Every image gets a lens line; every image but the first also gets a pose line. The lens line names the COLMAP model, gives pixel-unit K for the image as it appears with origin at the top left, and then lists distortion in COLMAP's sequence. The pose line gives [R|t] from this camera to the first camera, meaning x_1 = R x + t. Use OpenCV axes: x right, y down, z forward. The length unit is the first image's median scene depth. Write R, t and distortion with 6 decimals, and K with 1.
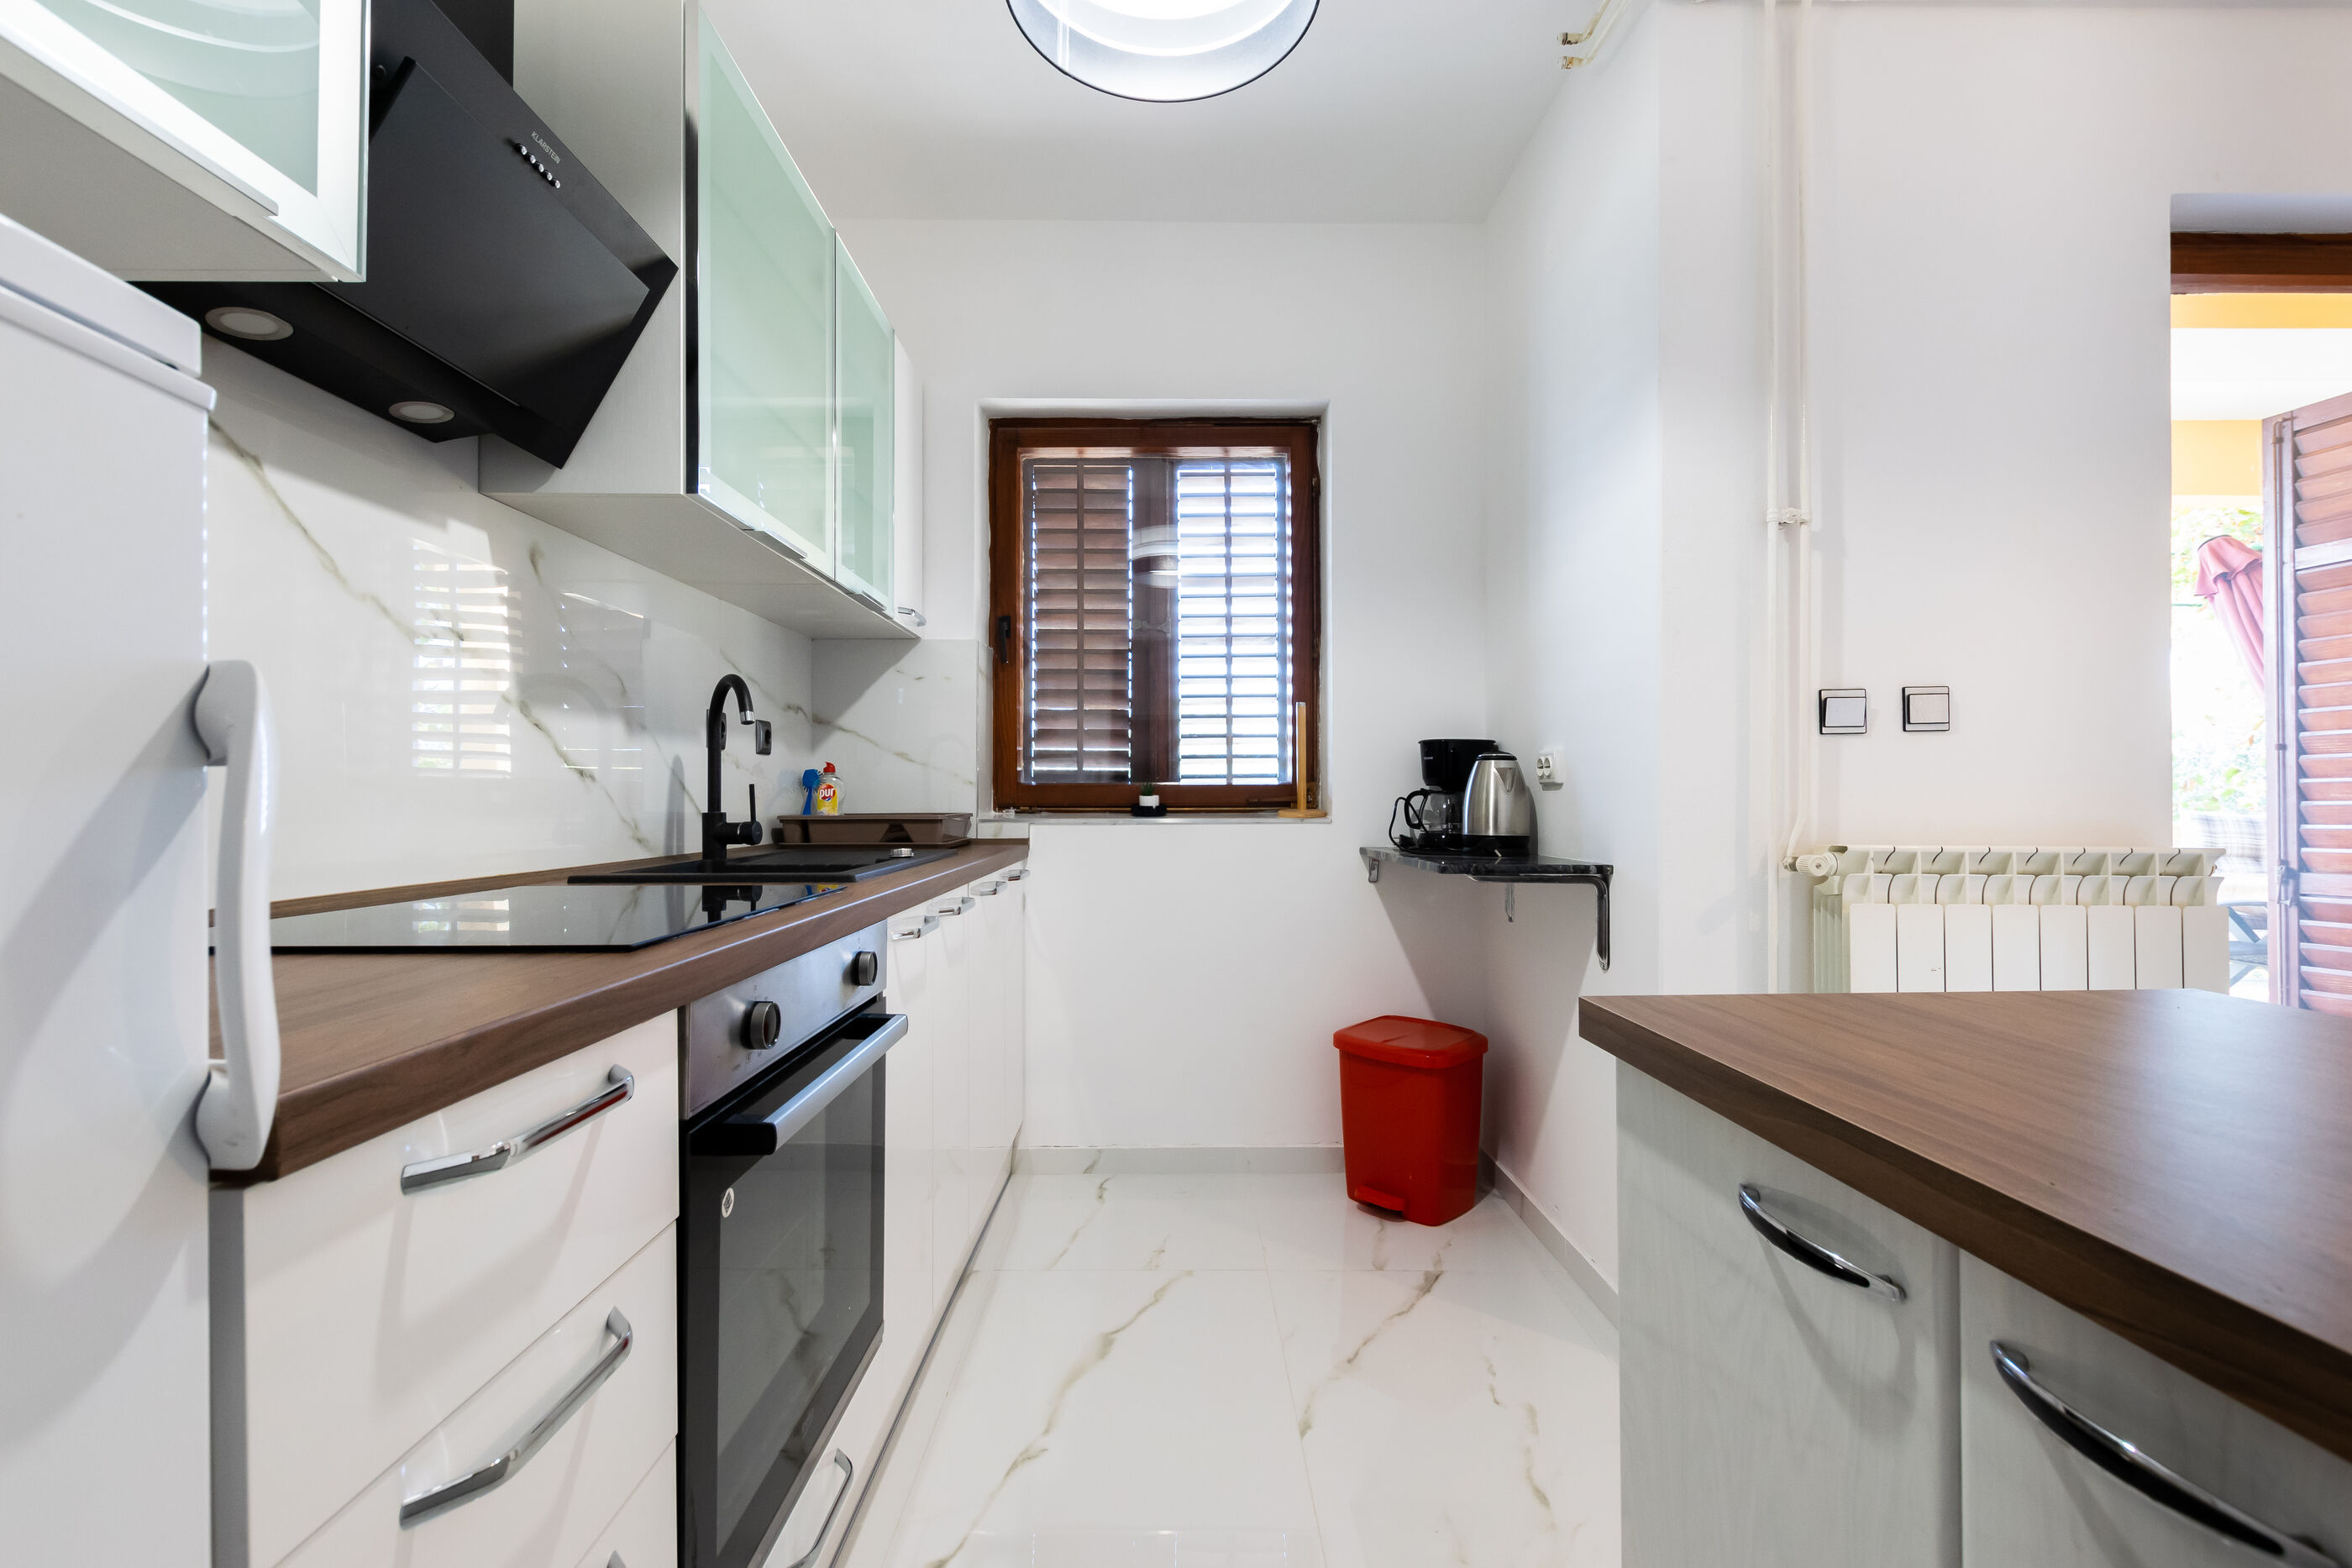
lens RADIAL K [[1036.6, 0, 1189.6], [0, 1036.6, 787.9], [0, 0, 1]] dist [-0.000923, -0.000108]
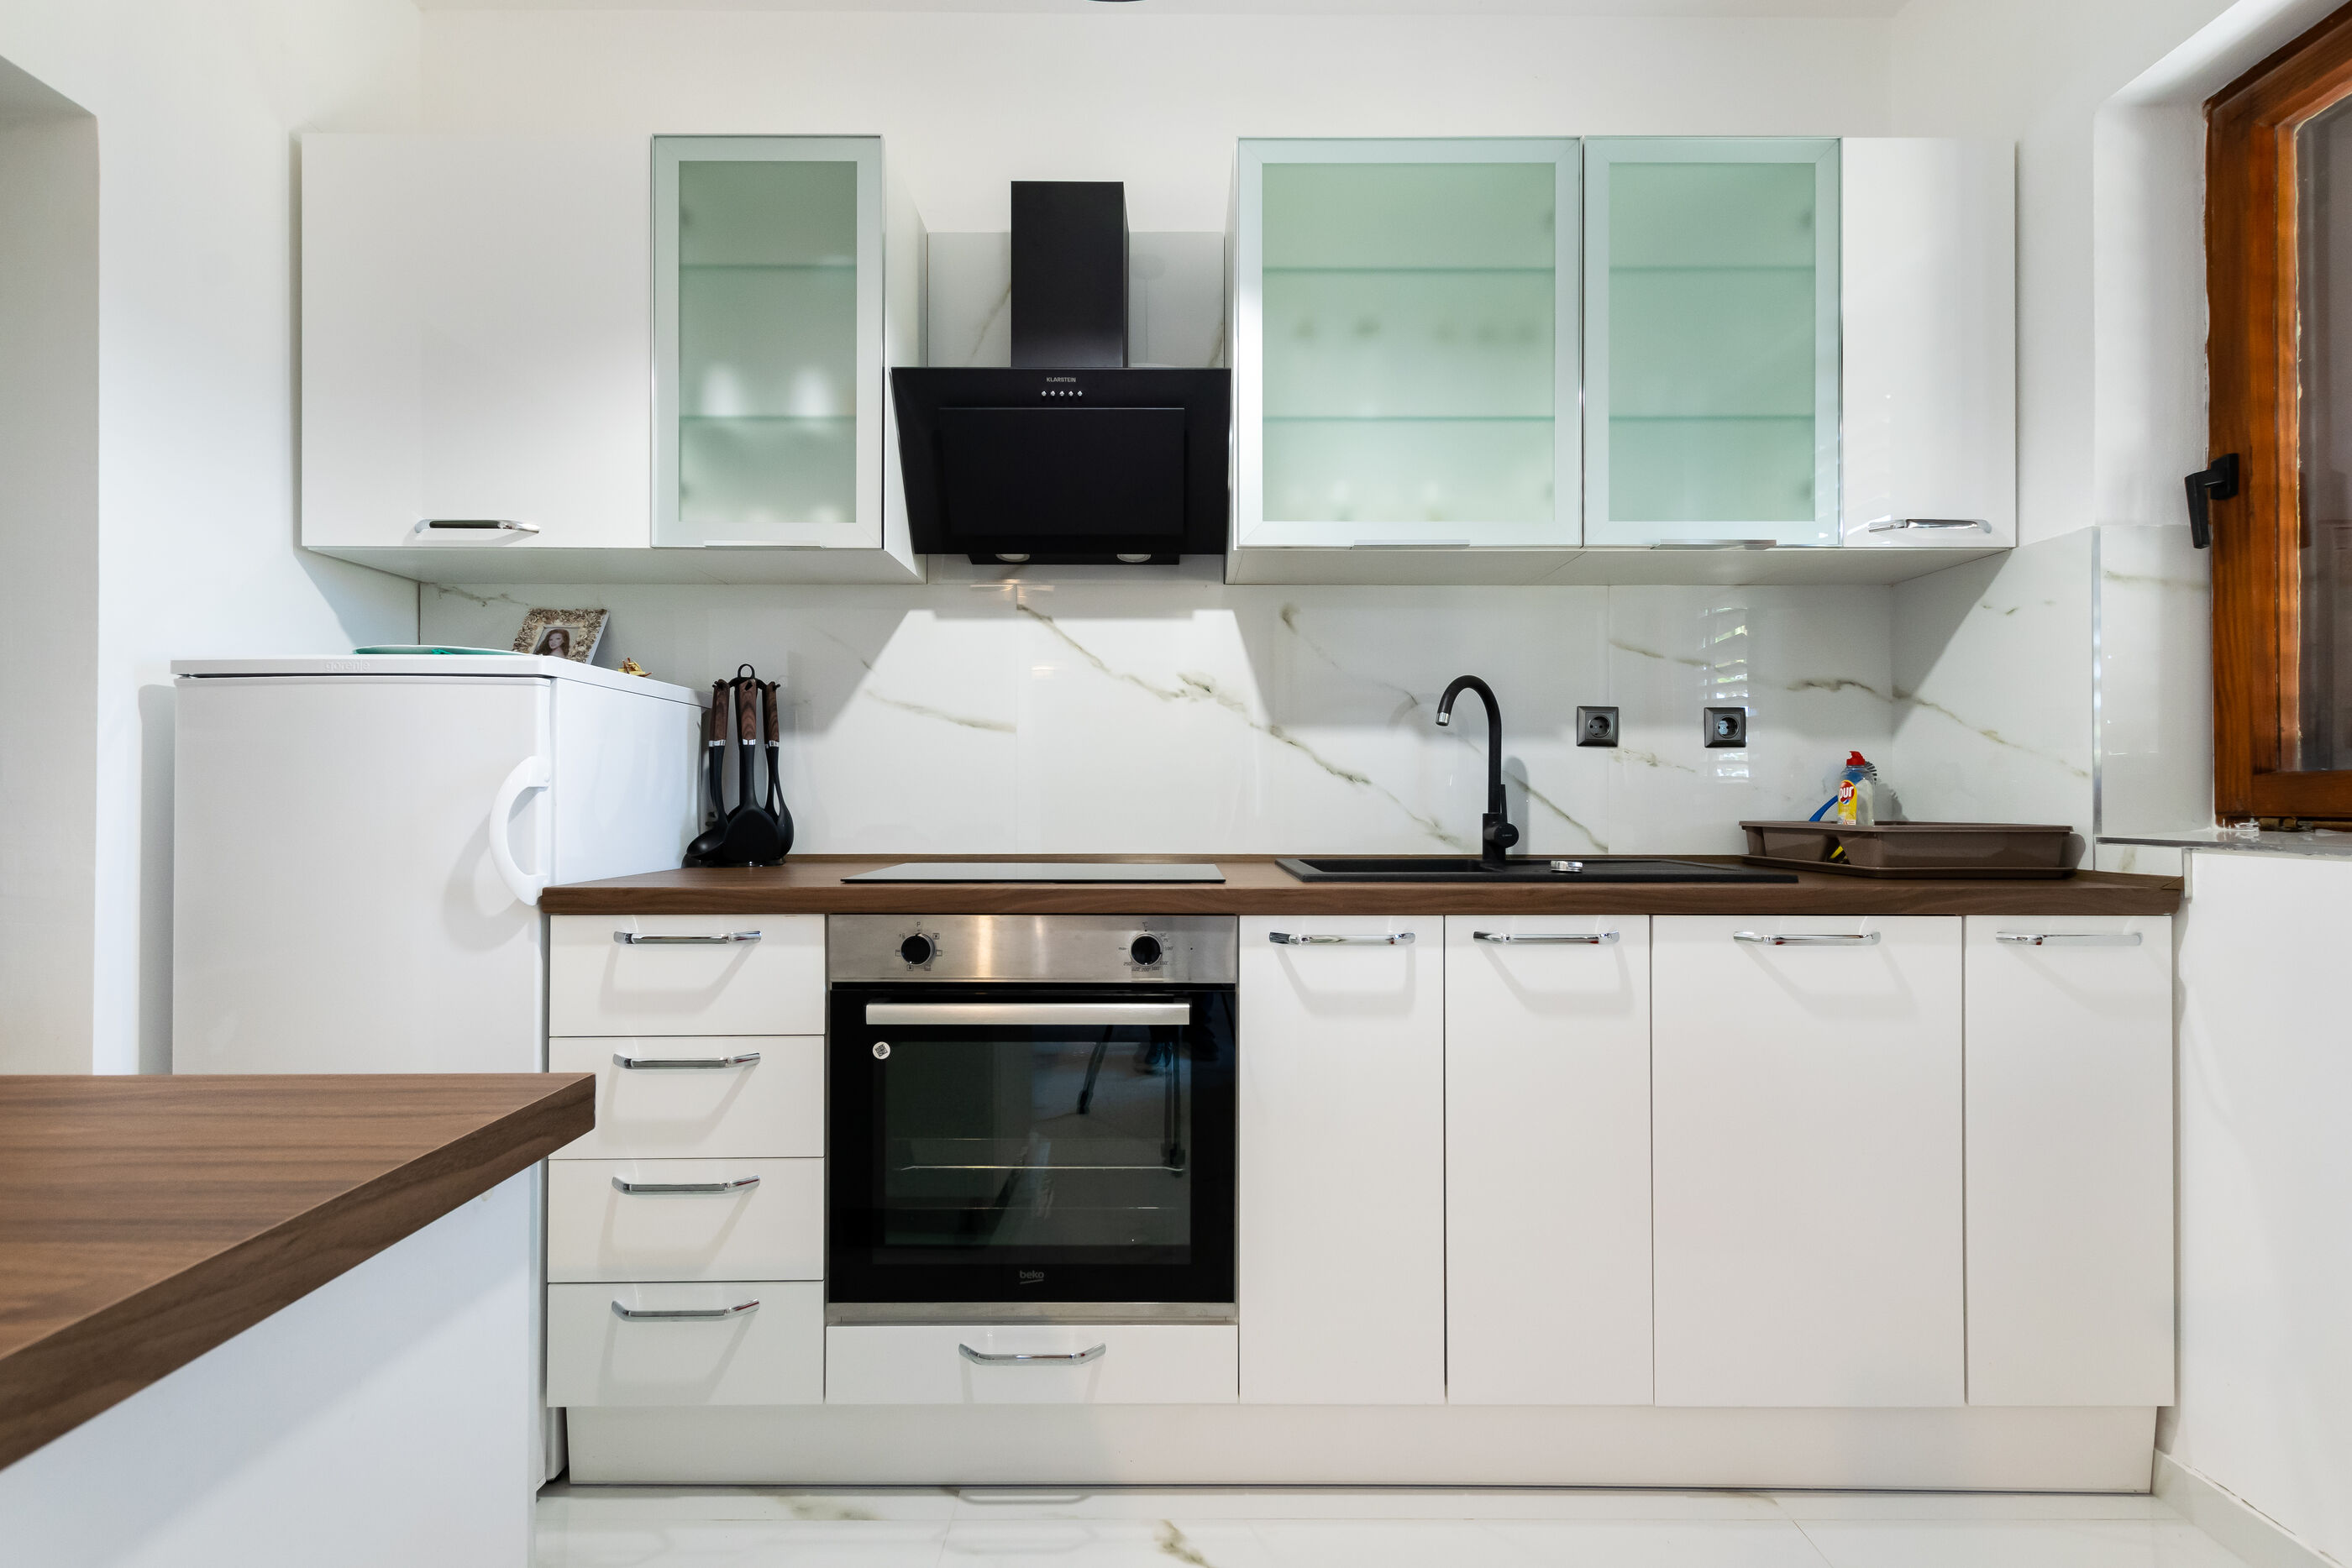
lens RADIAL K [[1003.6, 0, 1167.8], [0, 1003.6, 792.2], [0, 0, 1]] dist [0.000953, -0.000003]
pose [[-0.023276, -0.006502, -0.999708, 0.532585], [0.006409, 0.999957, -0.006653, 0.008139], [0.999709, -0.006562, -0.023233, 0.724925]]
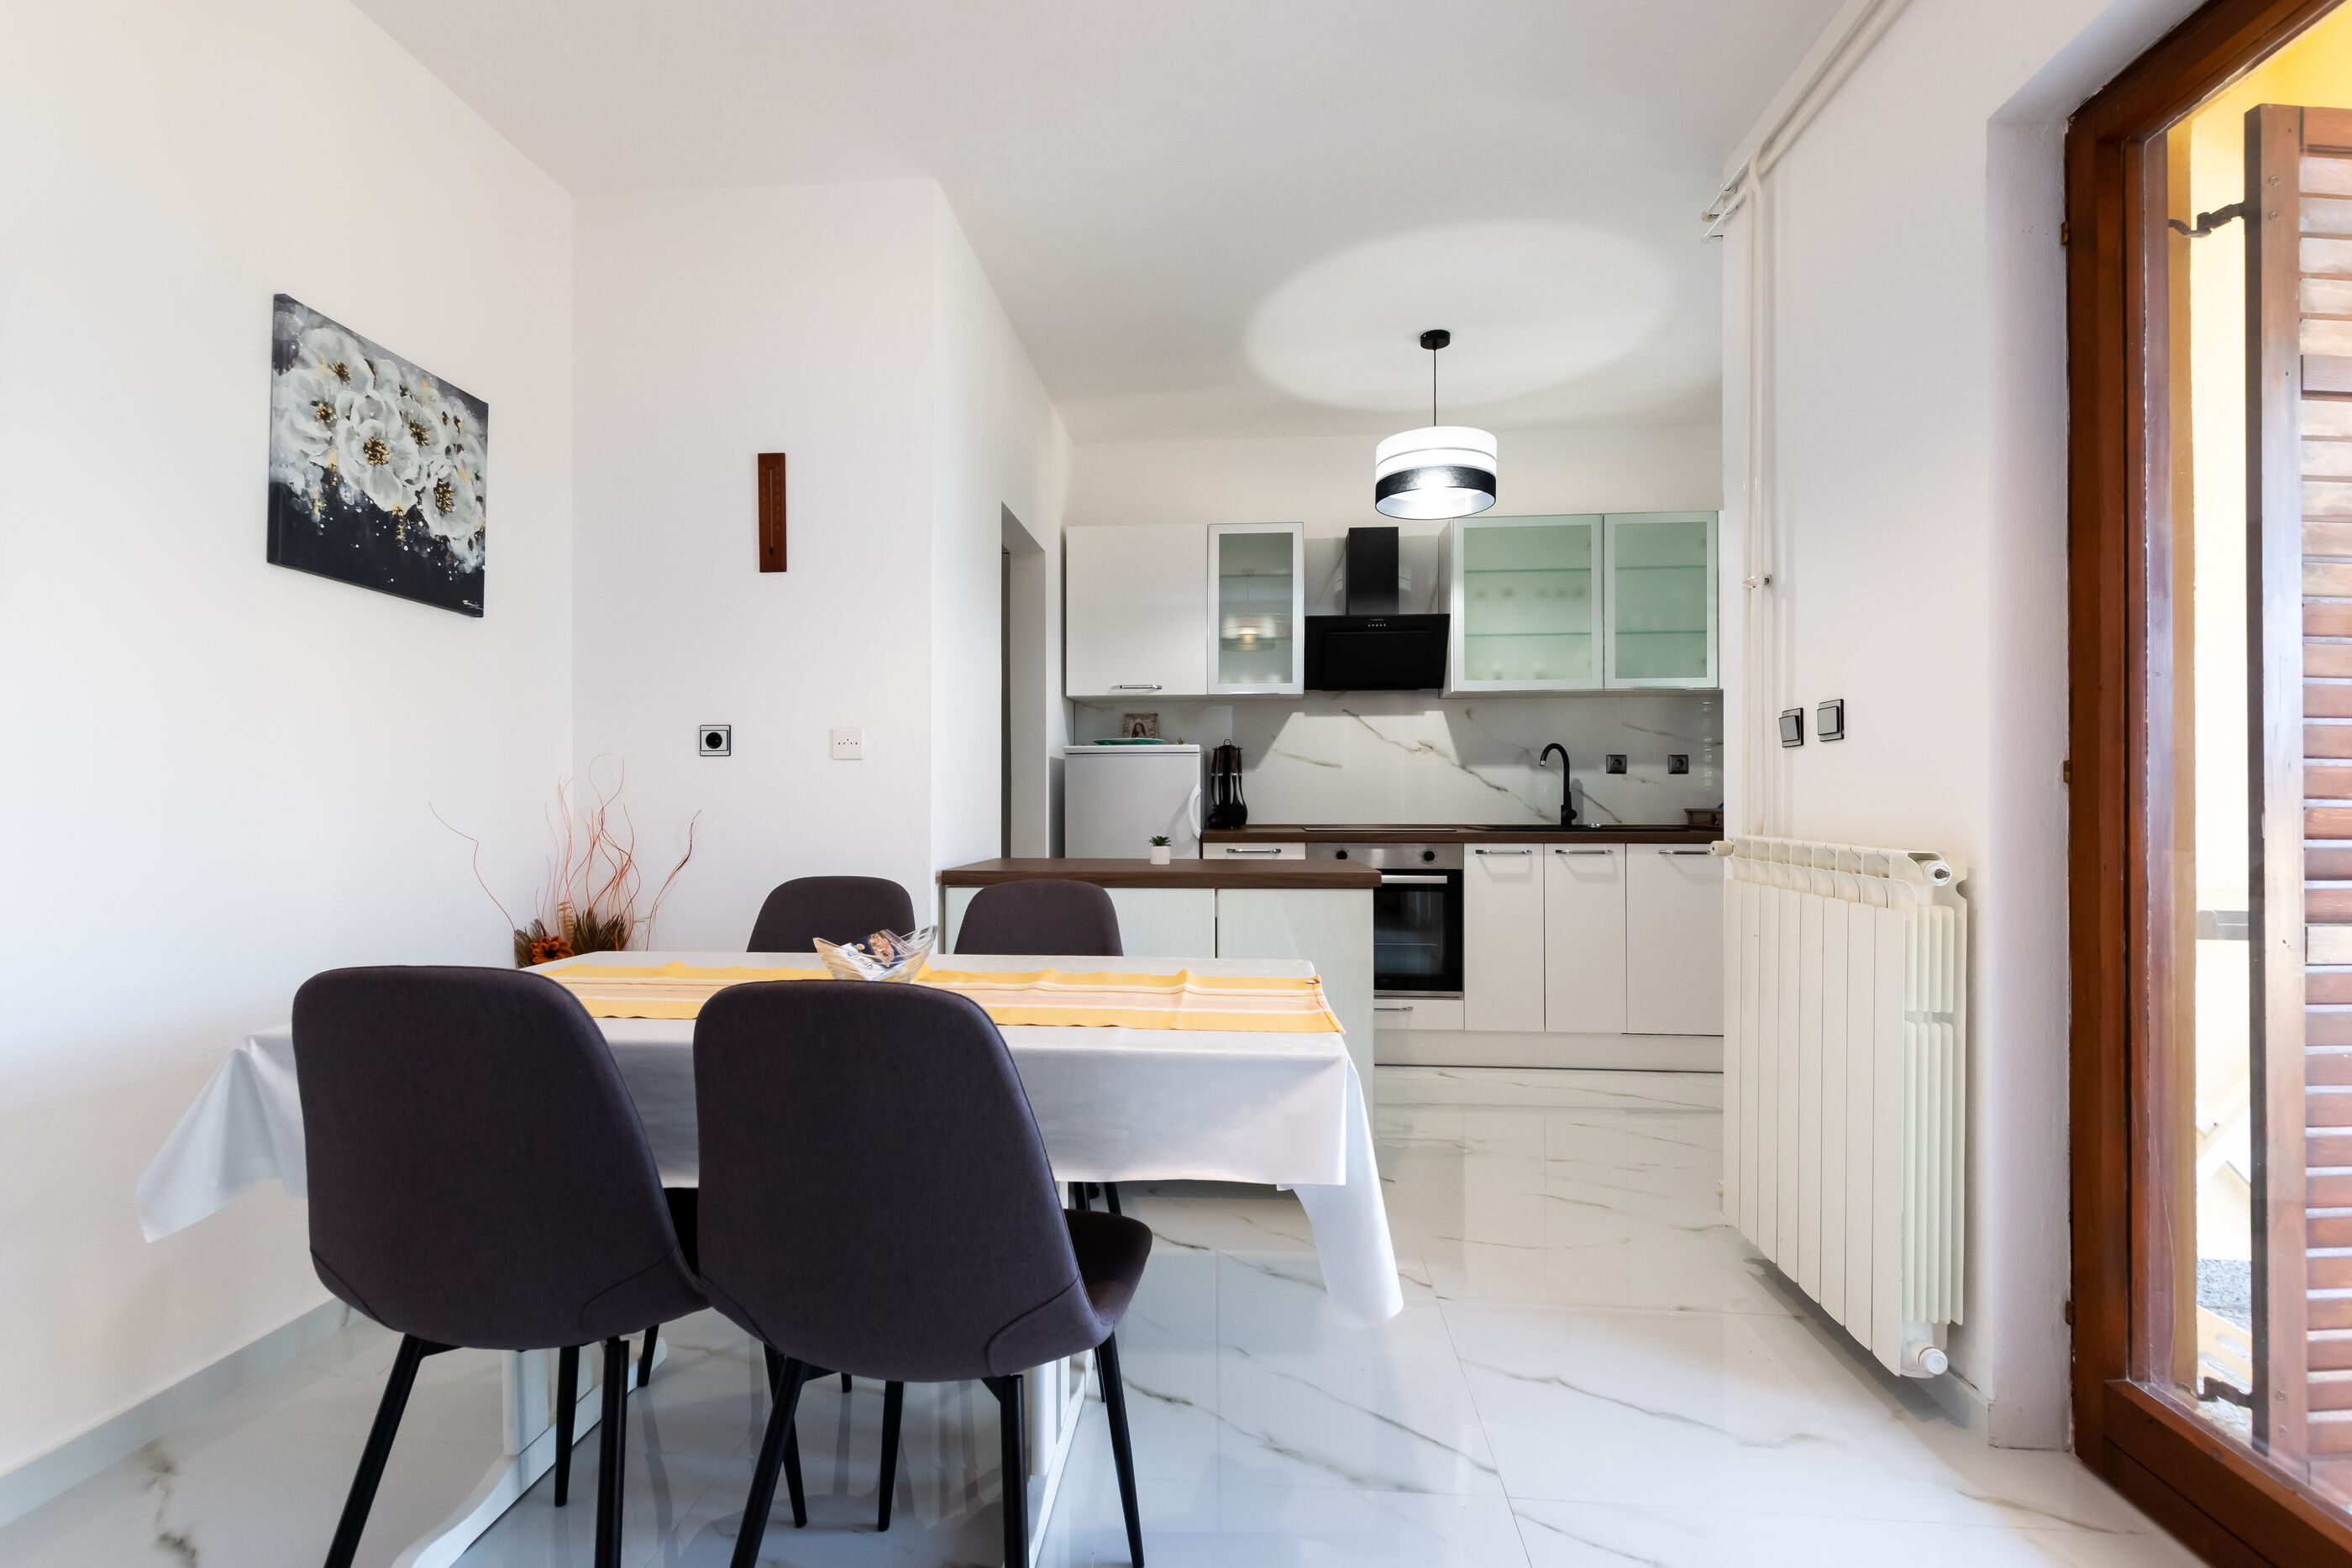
lens RADIAL K [[1036.6, 0, 1189.6], [0, 1036.6, 787.9], [0, 0, 1]] dist [-0.000923, -0.000108]
pose [[-0.078890, -0.010561, -0.996827, 1.852631], [0.008463, 0.999901, -0.011263, 0.005867], [0.996847, -0.009325, -0.078793, 0.383619]]
